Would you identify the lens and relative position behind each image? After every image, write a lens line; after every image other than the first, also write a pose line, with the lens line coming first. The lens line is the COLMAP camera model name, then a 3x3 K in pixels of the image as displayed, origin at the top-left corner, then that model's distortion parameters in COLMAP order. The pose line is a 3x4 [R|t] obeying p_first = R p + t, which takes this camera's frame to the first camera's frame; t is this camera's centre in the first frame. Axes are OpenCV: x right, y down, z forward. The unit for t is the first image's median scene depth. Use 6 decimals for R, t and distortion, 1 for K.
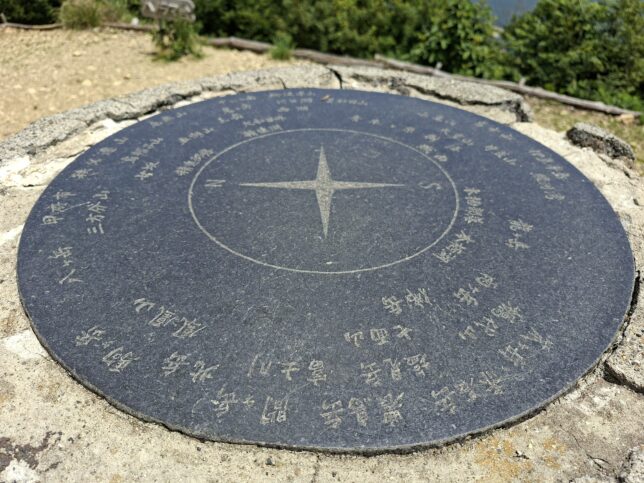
lens RADIAL K [[451.0, 0, 322.0], [0, 451.0, 241.5], [0, 0, 1]] dist [0.104320, -0.184128]
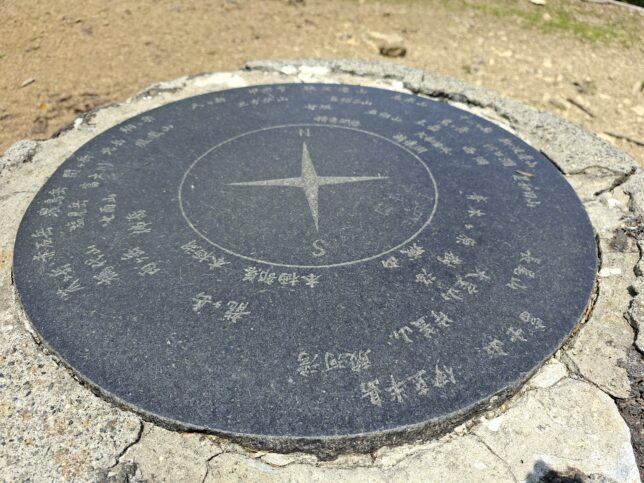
lens RADIAL K [[451.0, 0, 322.0], [0, 451.0, 241.5], [0, 0, 1]] dist [0.104320, -0.184128]
pose [[0.085586, 0.633109, -0.769316, 0.894779], [-0.628902, 0.633212, 0.451137, -0.523809], [0.772760, 0.445213, 0.452358, 0.612065]]
